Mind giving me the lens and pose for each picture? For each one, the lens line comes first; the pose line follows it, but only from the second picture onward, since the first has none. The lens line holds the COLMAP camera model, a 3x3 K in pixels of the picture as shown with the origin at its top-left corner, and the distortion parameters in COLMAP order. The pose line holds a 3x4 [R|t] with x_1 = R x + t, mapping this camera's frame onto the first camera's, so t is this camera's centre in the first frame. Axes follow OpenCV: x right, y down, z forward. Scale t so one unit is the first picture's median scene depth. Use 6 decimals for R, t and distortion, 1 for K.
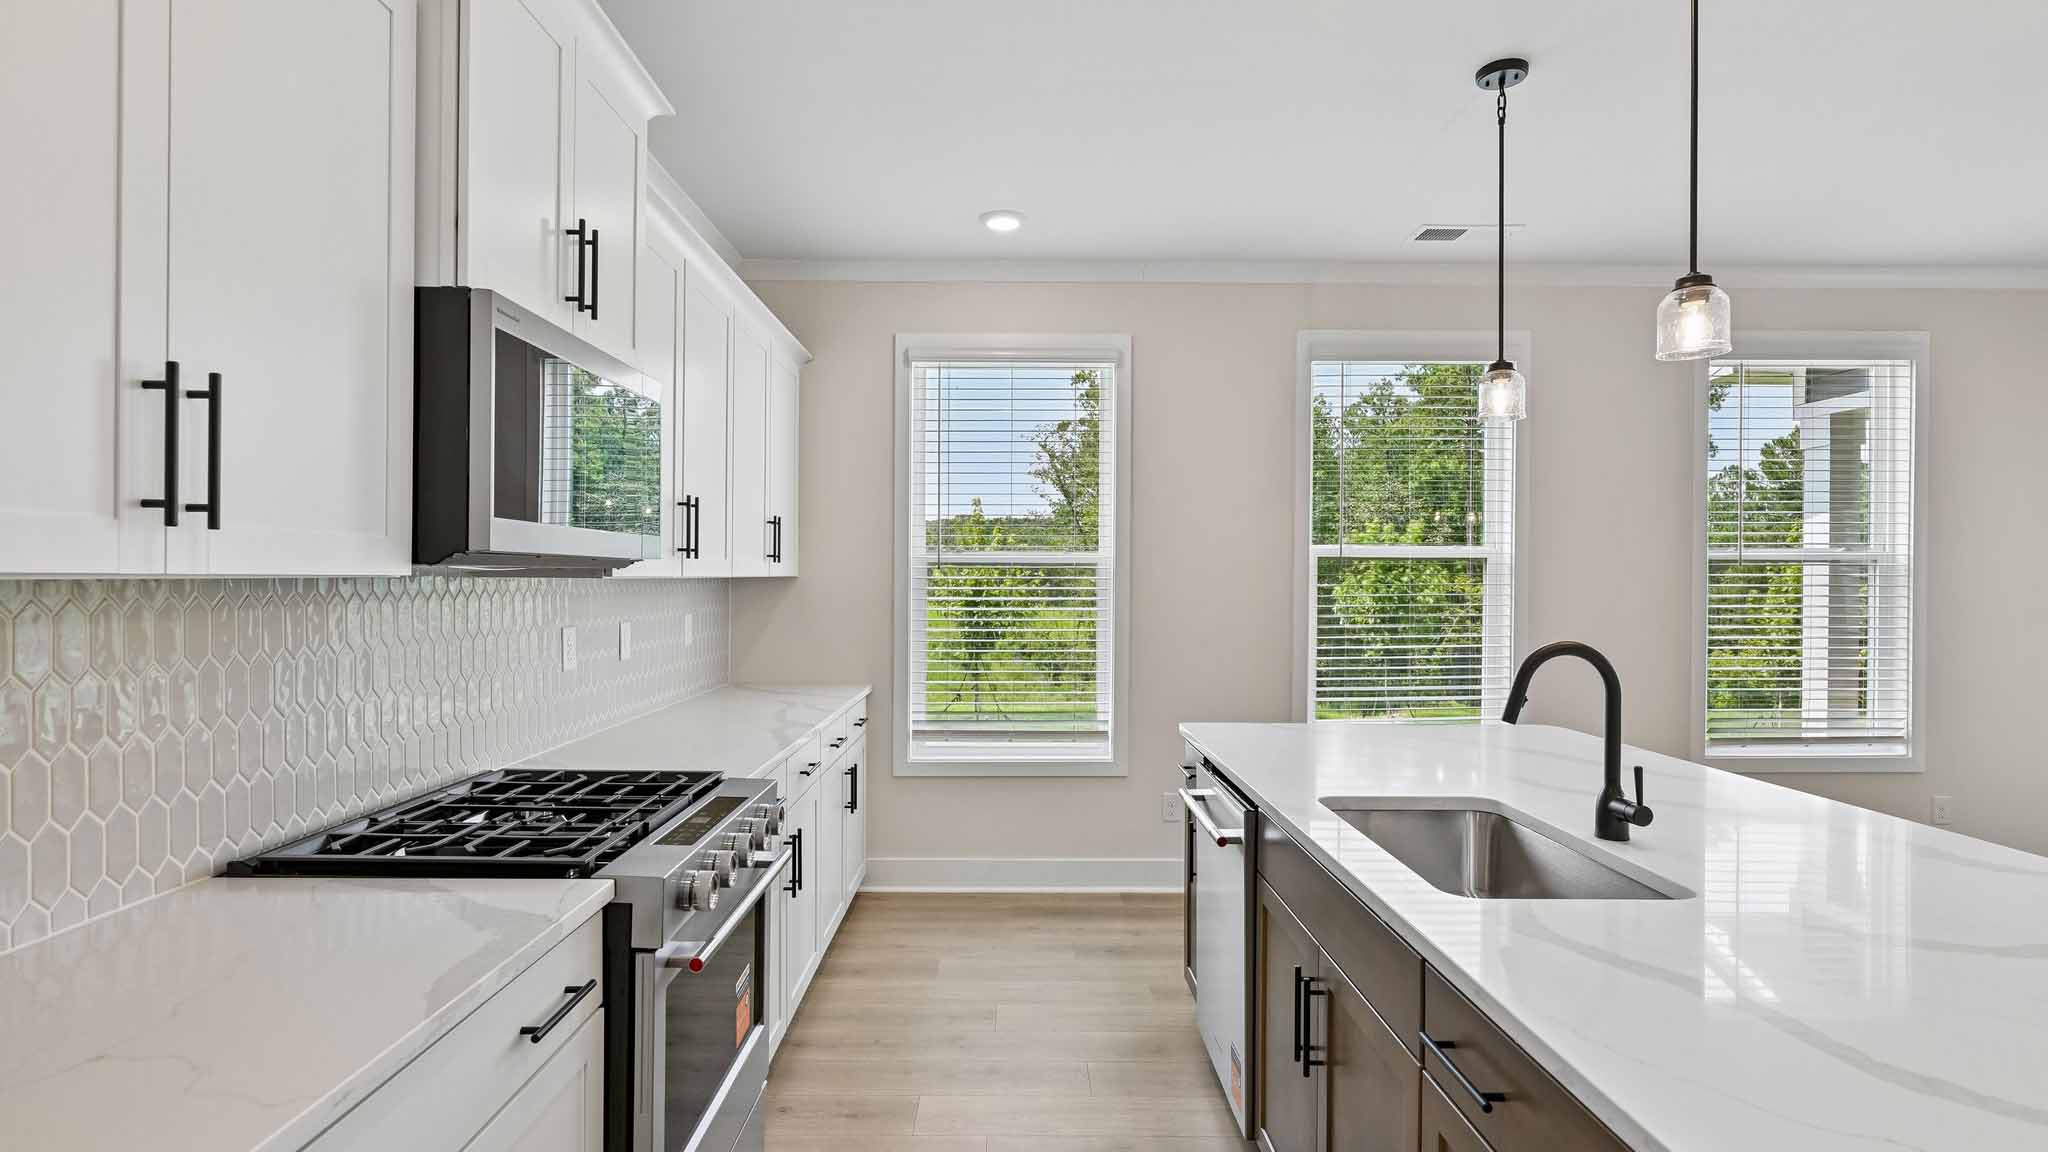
lens RADIAL K [[997.3, 0, 1024.0], [0, 997.3, 576.0], [0, 0, 1]] dist [-0.000531, -0.000136]
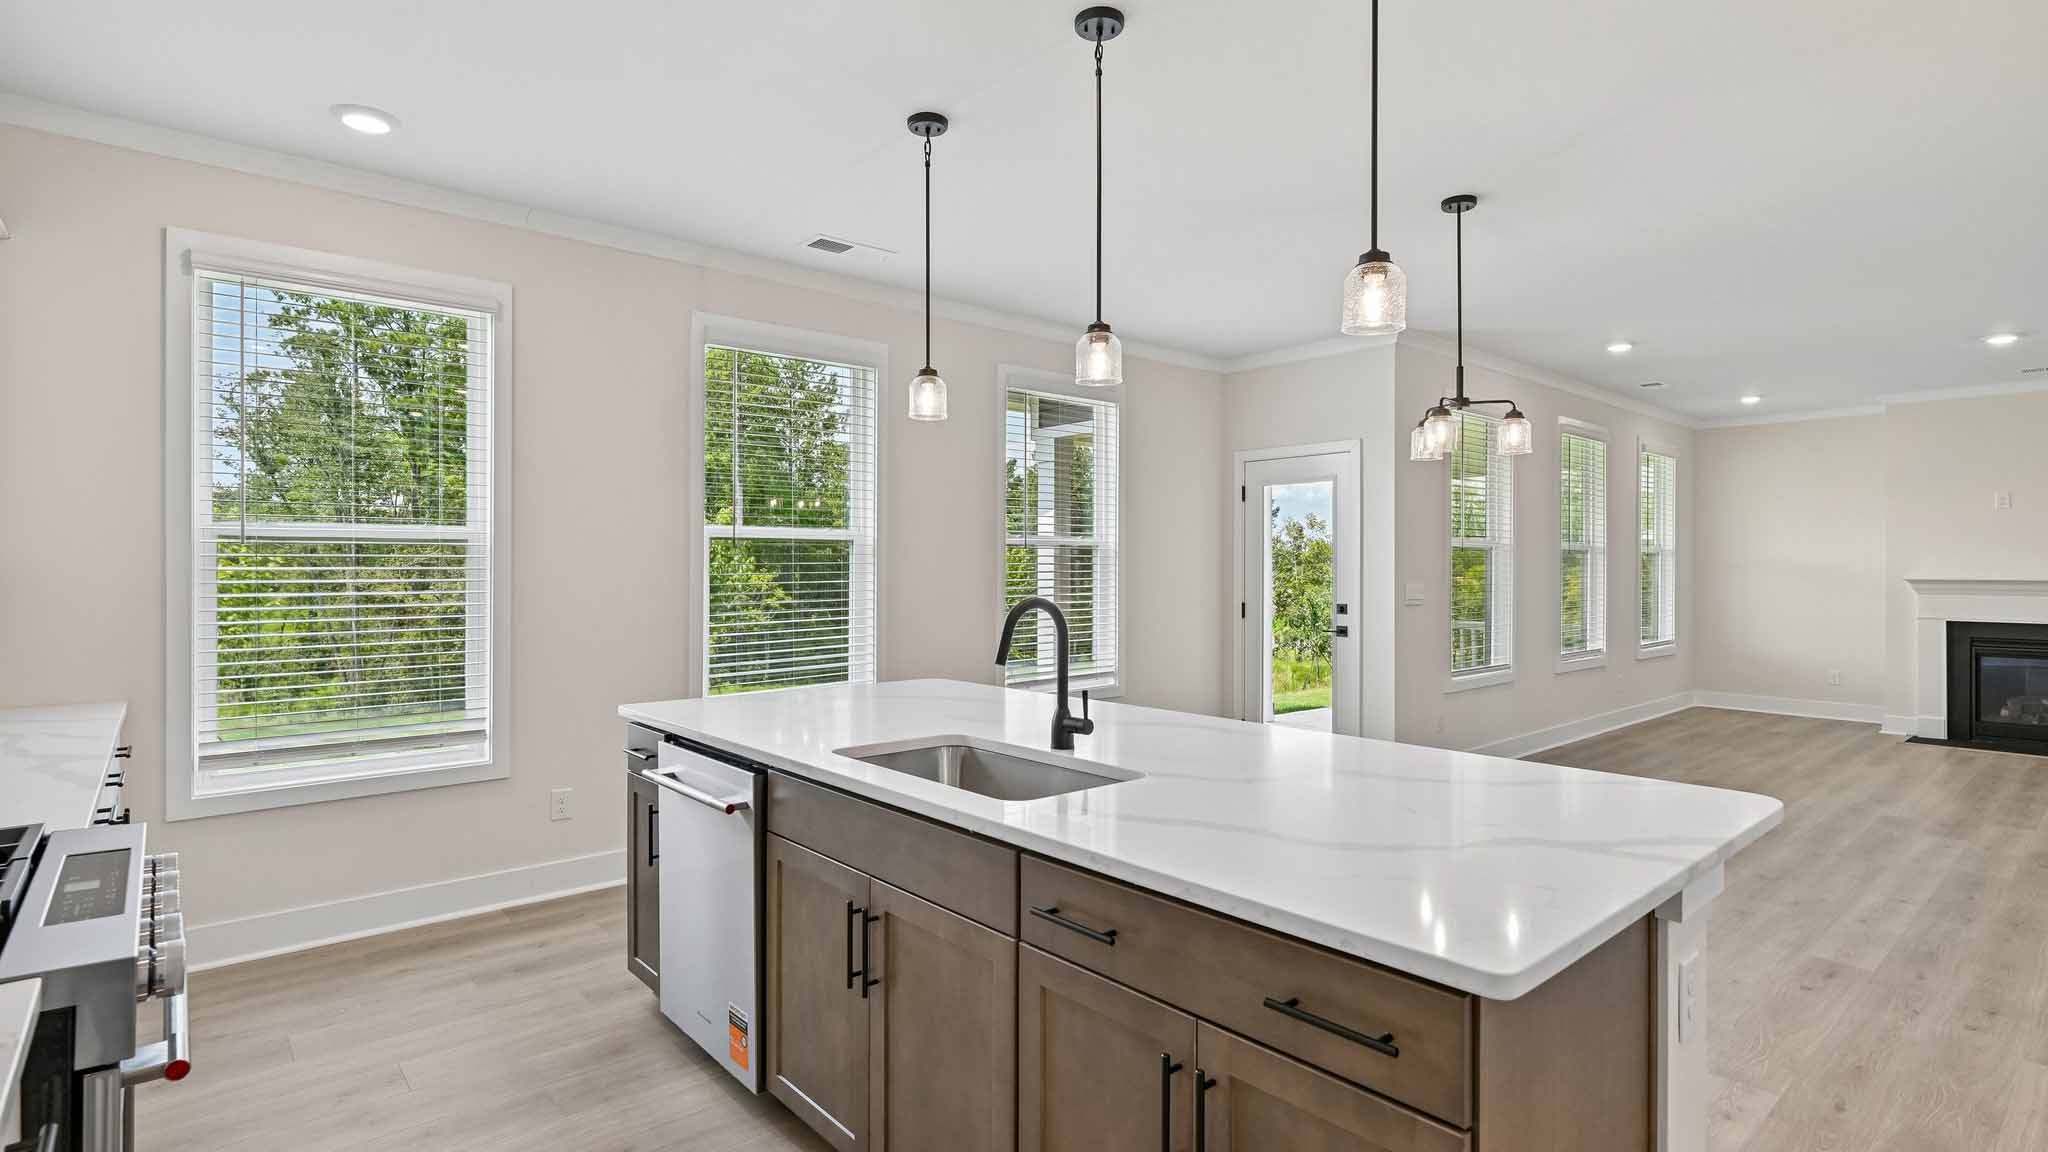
lens RADIAL K [[992.7, 0, 1019.2], [0, 992.7, 565.4], [0, 0, 1]] dist [0.000503, -0.000313]
pose [[0.760795, -0.002631, 0.648987, -0.174744], [0.002495, 0.999996, 0.001129, 0.014296], [-0.648988, 0.000760, 0.760798, 0.032687]]
